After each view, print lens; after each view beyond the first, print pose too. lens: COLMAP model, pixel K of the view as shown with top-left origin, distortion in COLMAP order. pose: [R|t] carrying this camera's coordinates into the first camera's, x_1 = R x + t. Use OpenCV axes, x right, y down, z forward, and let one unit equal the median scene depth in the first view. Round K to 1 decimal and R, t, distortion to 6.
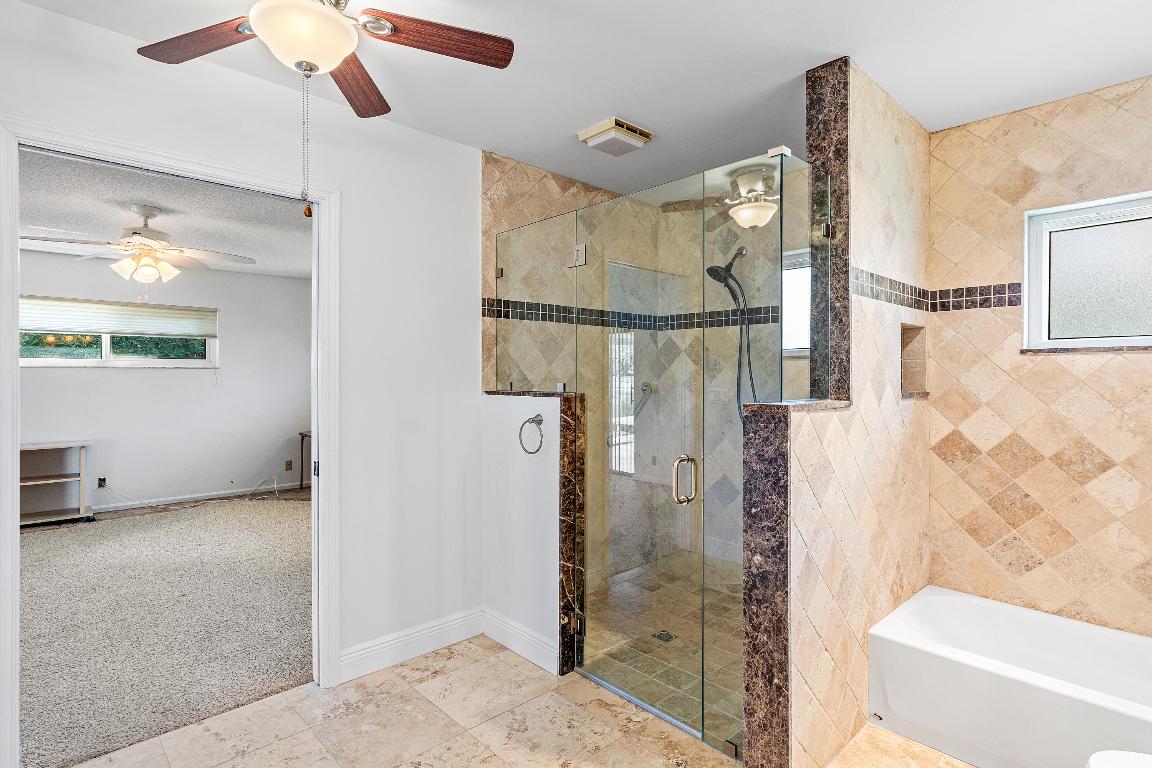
lens RADIAL K [[584.3, 0, 578.9], [0, 584.3, 391.5], [0, 0, 1]] dist [0.006695, 0.000540]
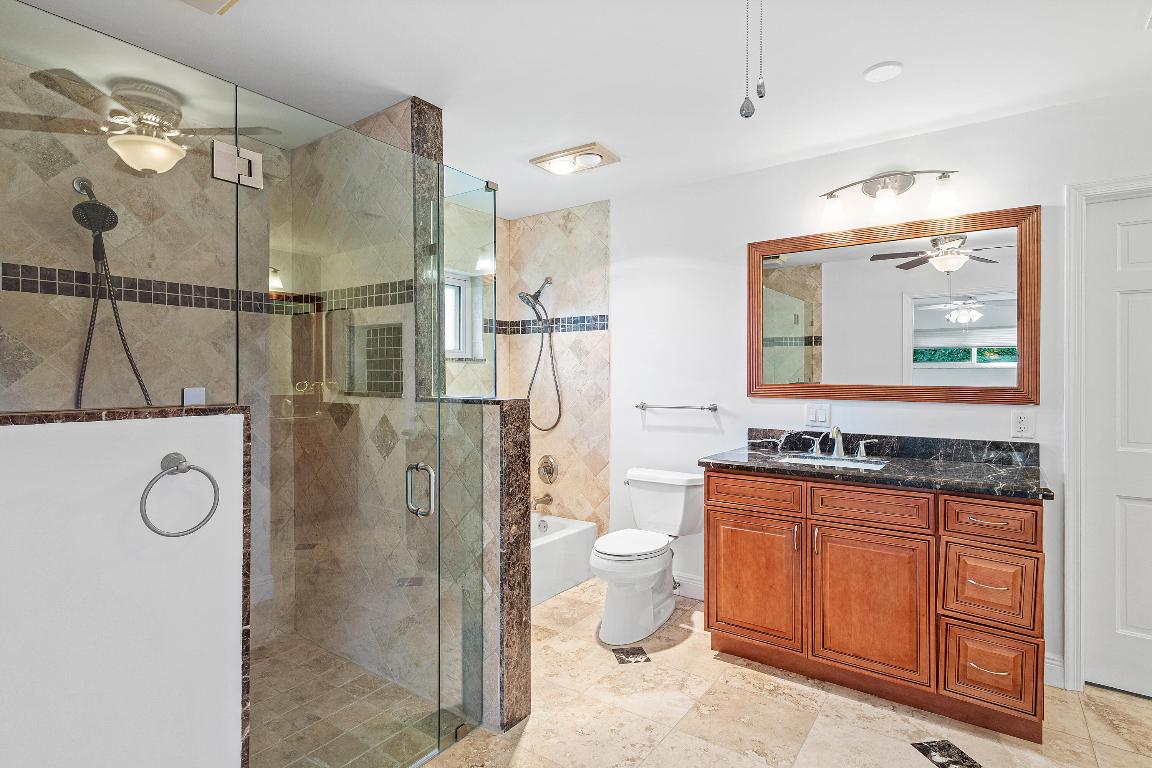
lens RADIAL K [[584.3, 0, 578.9], [0, 584.3, 391.5], [0, 0, 1]] dist [0.006695, 0.000540]
pose [[-0.196748, -0.025598, 0.980120, -0.679959], [0.023124, 0.999260, 0.030740, -0.021774], [-0.980181, 0.028712, -0.196011, 0.841314]]
